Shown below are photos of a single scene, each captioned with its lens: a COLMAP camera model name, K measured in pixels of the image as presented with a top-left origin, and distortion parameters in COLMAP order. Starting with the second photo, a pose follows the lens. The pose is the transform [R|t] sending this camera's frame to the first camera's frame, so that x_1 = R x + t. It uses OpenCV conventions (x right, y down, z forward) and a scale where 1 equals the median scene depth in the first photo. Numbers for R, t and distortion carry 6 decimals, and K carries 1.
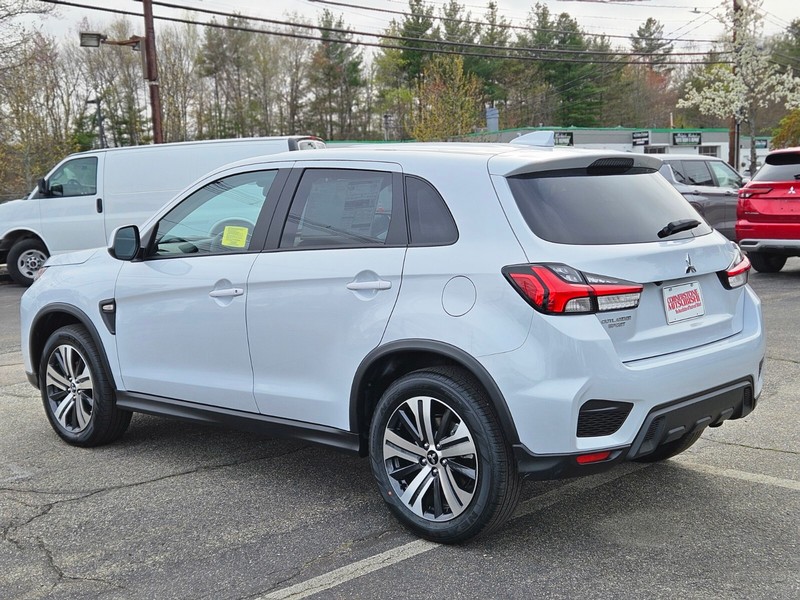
lens RADIAL K [[1042.6, 0, 395.0], [0, 1042.6, 312.0], [0, 0, 1]] dist [0.078685, 0.030279]
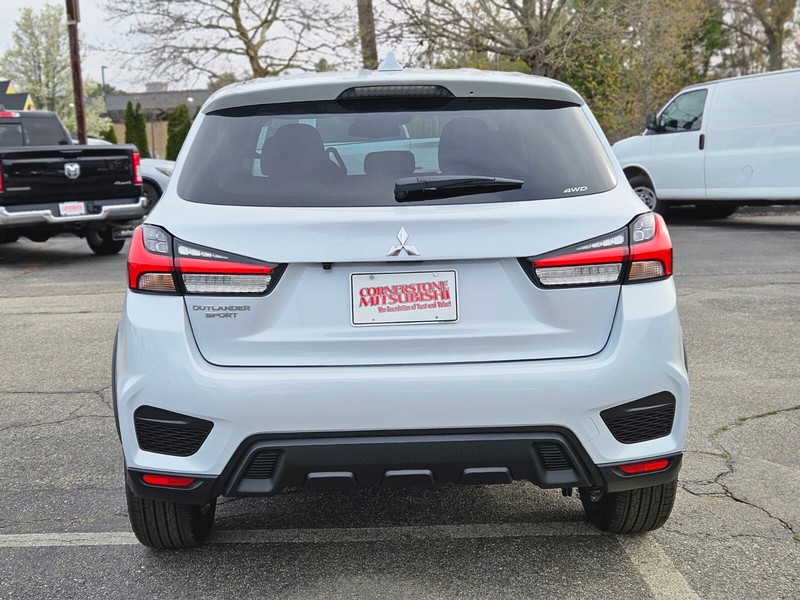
lens RADIAL K [[1042.6, 0, 395.0], [0, 1042.6, 312.0], [0, 0, 1]] dist [0.078685, 0.030279]
pose [[0.699371, 0.124388, -0.703852, 0.235089], [-0.080905, 0.992188, 0.094954, -0.020077], [0.710165, -0.009463, 0.703972, 0.162127]]
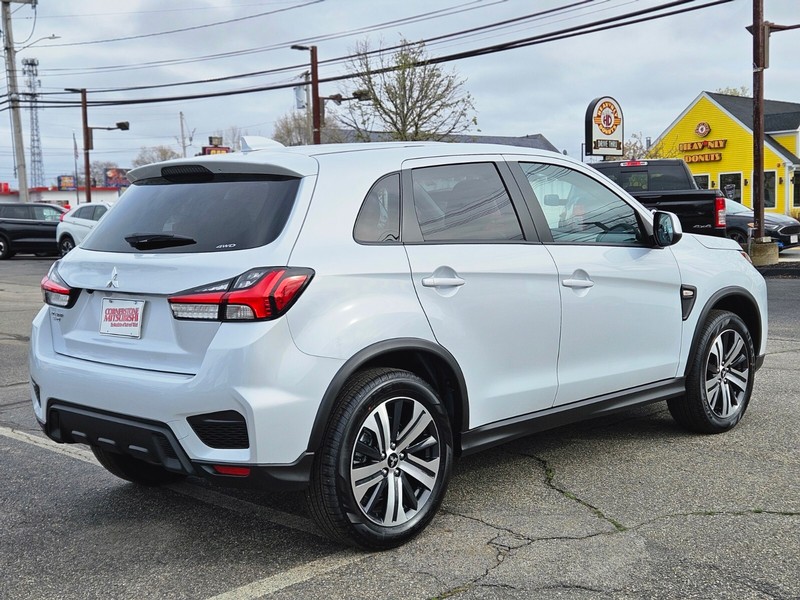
lens RADIAL K [[1042.6, 0, 395.0], [0, 1042.6, 312.0], [0, 0, 1]] dist [0.078685, 0.030279]
pose [[-0.015229, 0.130637, -0.991313, 0.384408], [-0.091975, 0.987042, 0.131487, -0.051507], [0.995645, 0.093179, -0.003016, 0.392645]]
